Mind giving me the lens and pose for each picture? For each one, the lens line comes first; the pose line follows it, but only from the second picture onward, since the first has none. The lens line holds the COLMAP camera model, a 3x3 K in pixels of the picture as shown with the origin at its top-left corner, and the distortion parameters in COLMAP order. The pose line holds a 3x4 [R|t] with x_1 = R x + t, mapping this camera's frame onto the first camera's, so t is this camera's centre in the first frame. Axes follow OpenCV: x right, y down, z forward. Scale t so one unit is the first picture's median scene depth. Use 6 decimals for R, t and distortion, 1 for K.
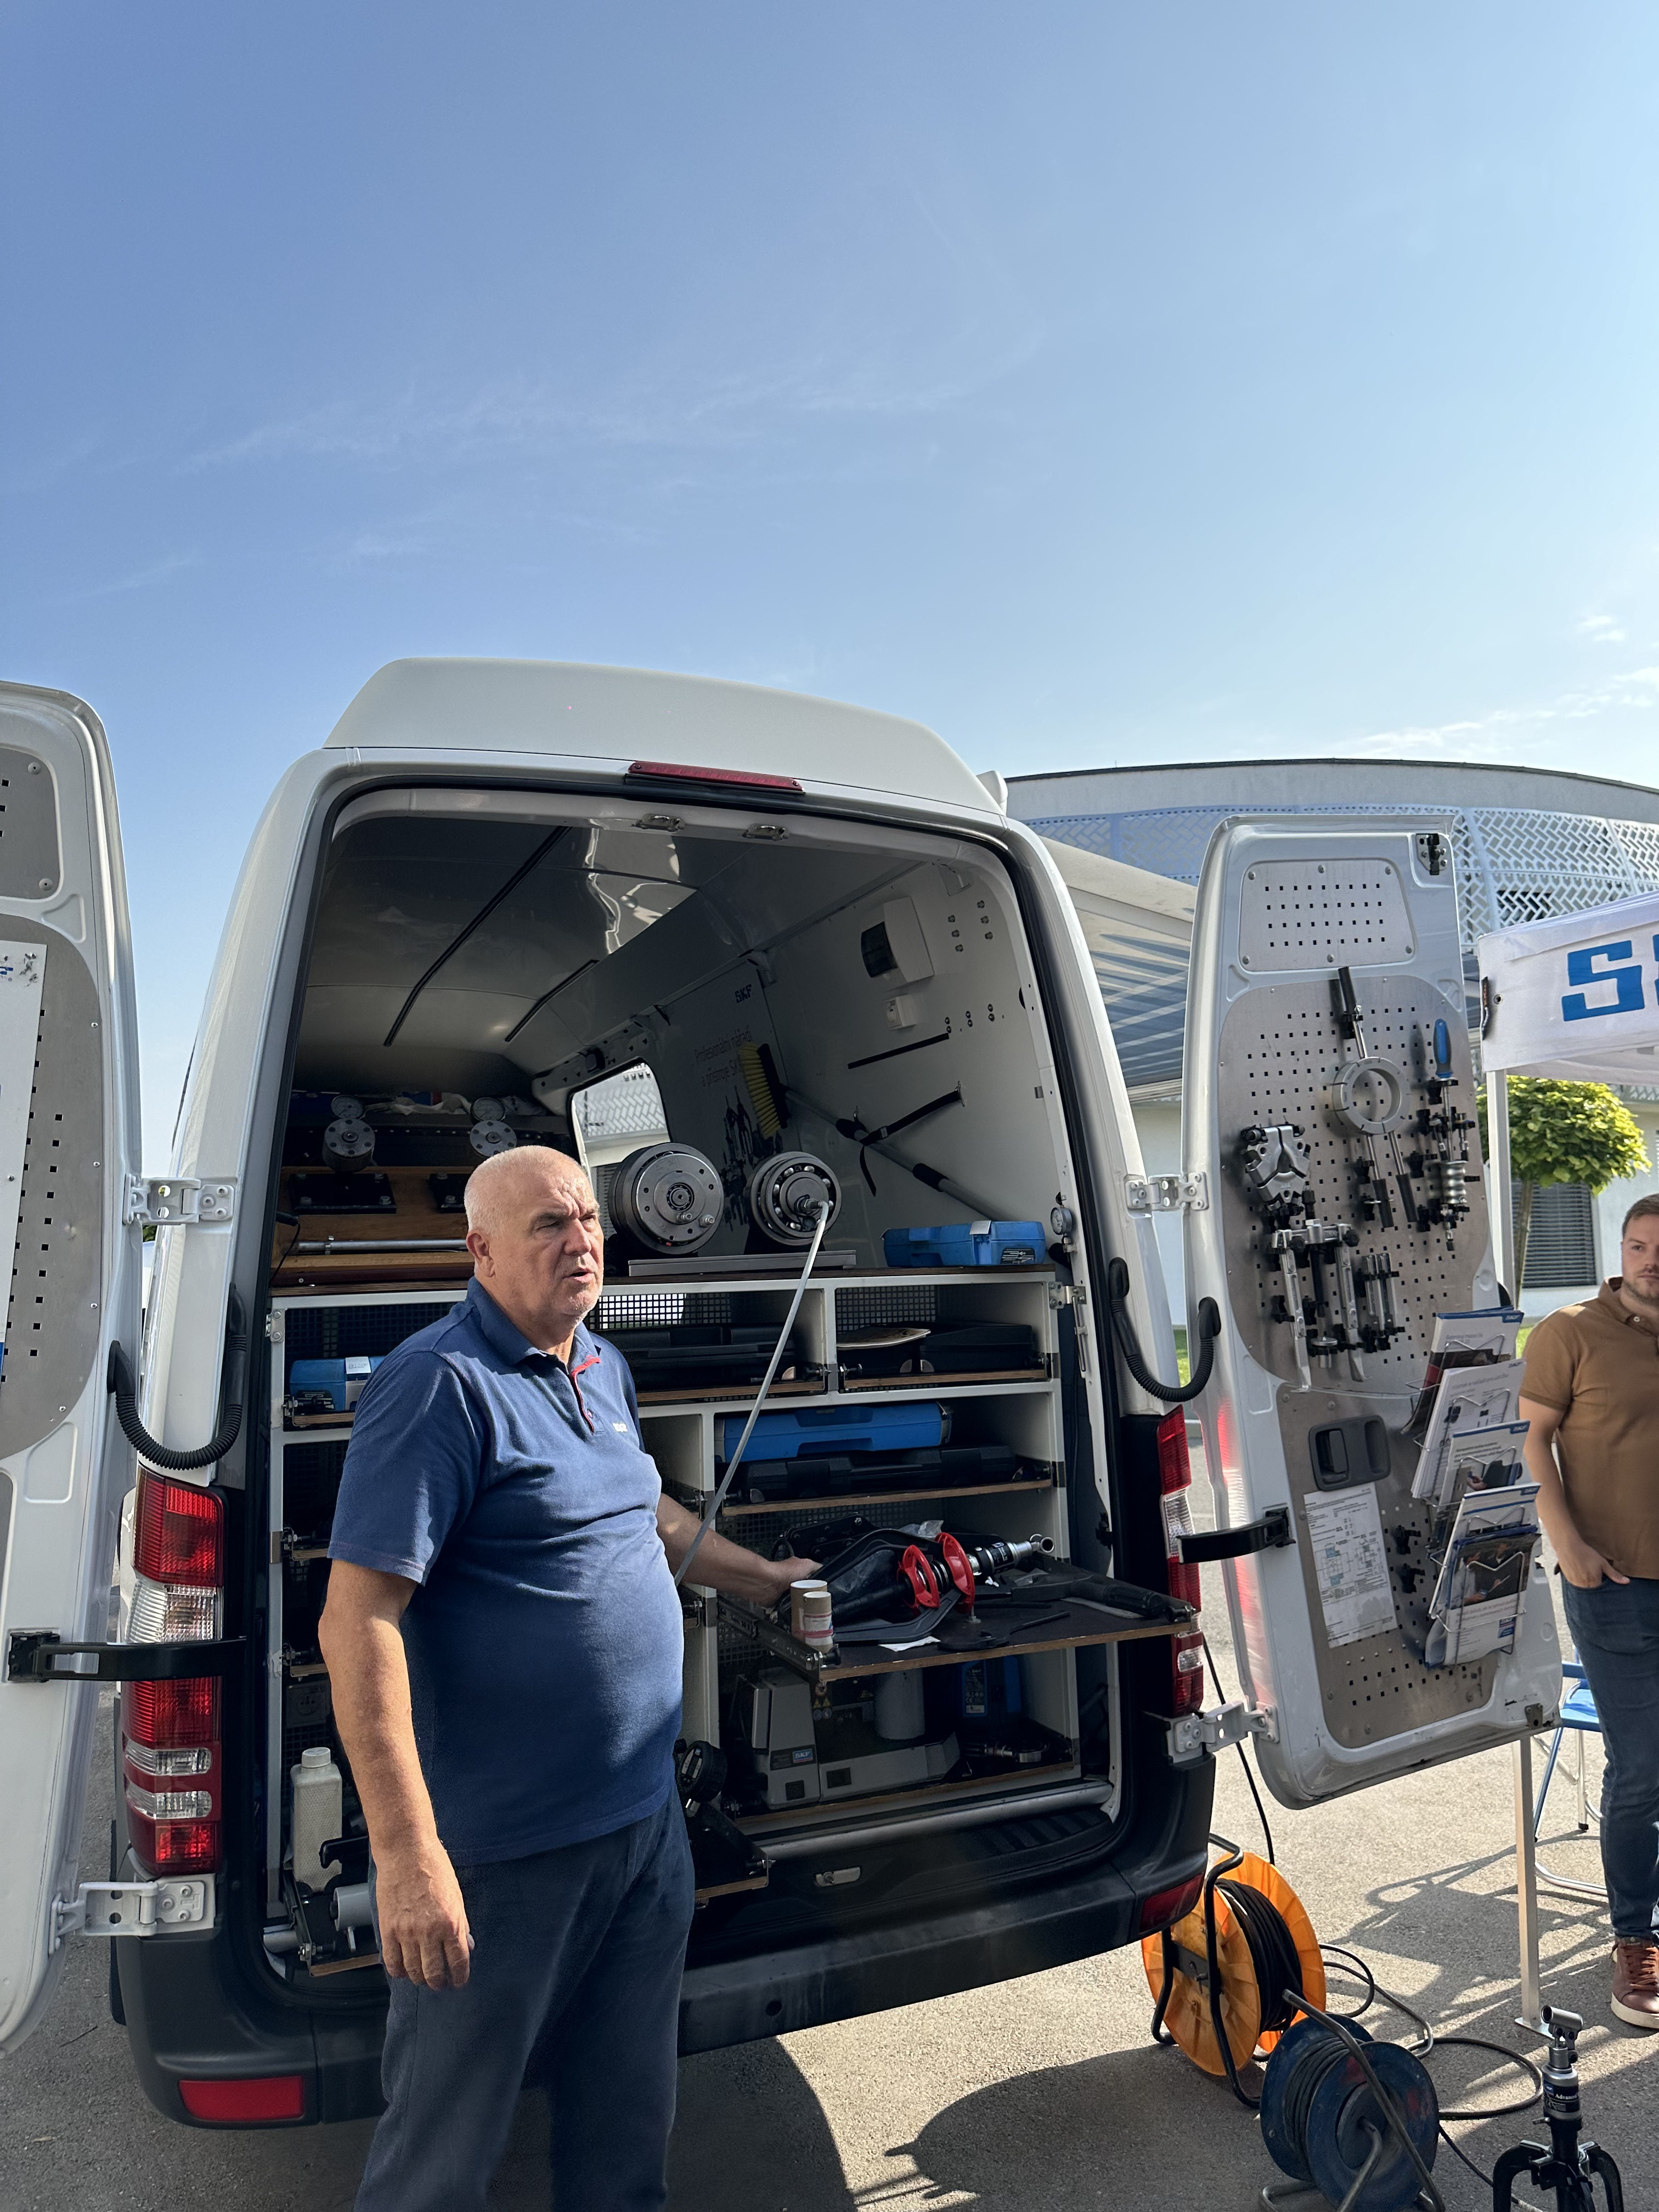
lens RADIAL K [[1499.7, 0, 829.5], [0, 1499.7, 1106.0], [0, 0, 1]] dist [0.169439, -0.282001]
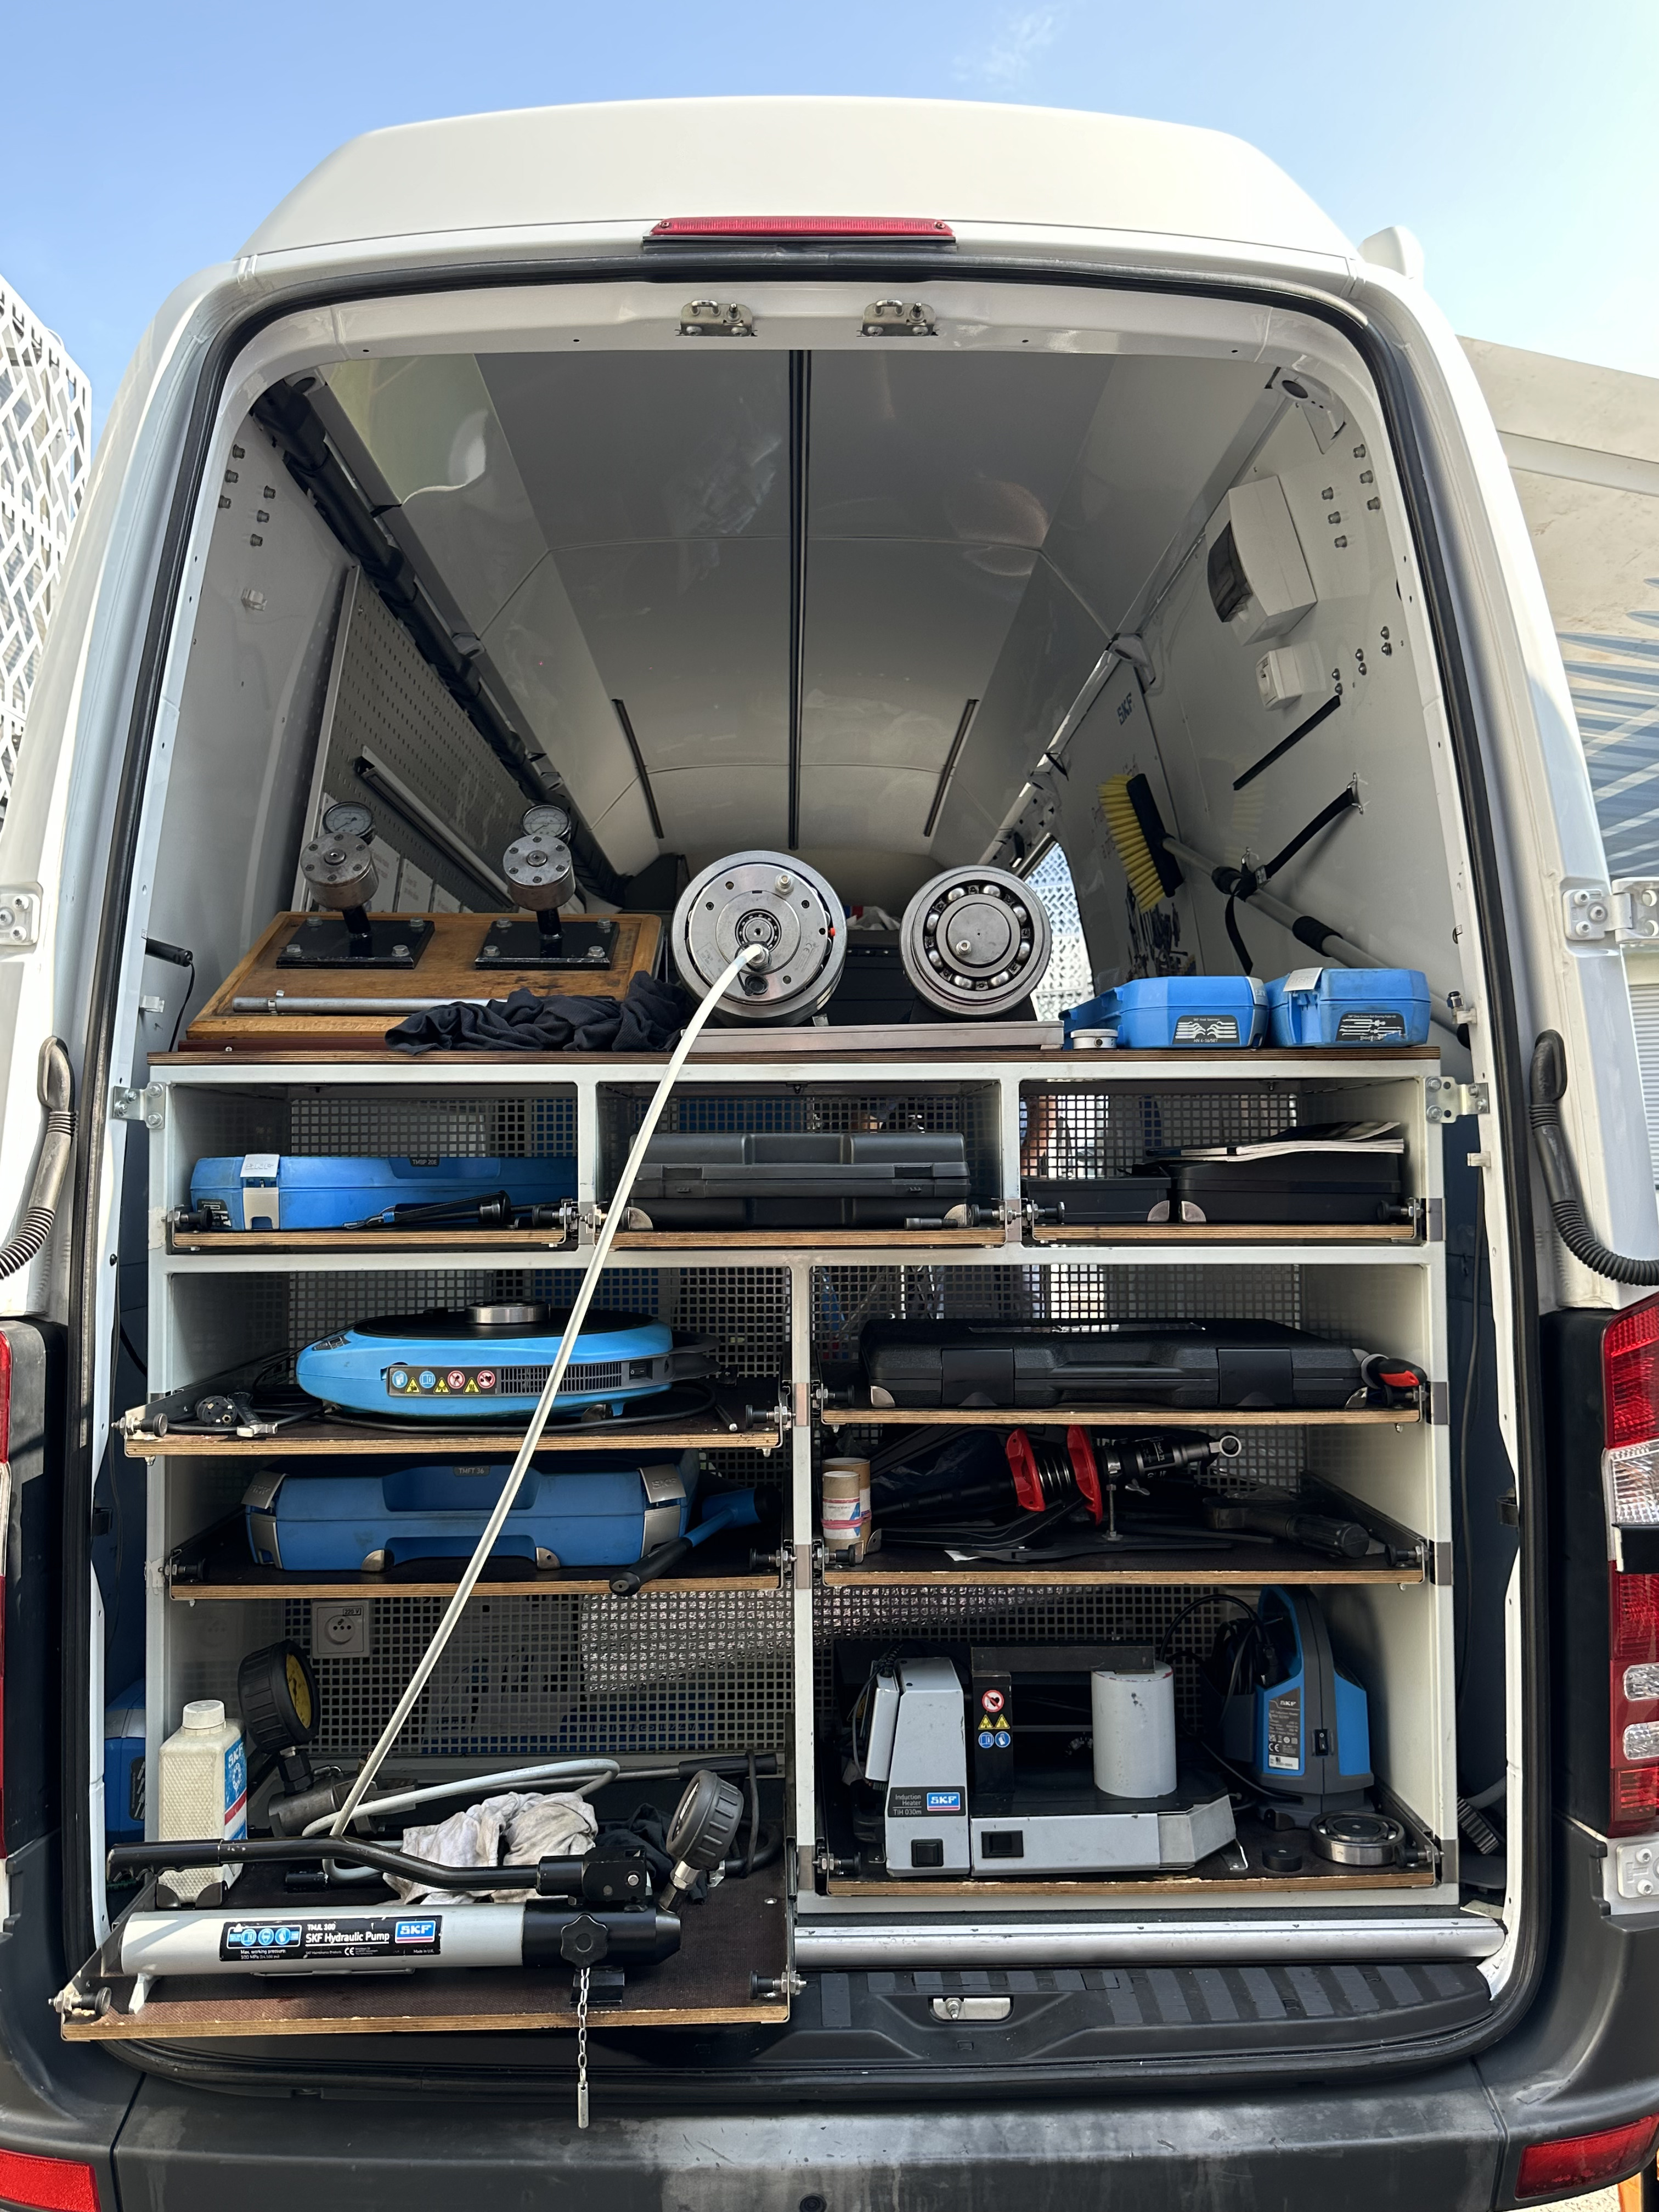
lens RADIAL K [[1664.2, 0, 829.5], [0, 1664.2, 1106.0], [0, 0, 1]] dist [0.069227, -0.070542]
pose [[0.929213, 0.011302, -0.369371, 0.180889], [0.021112, 0.996276, 0.083596, 0.073456], [0.368940, -0.085476, 0.925514, 0.341292]]
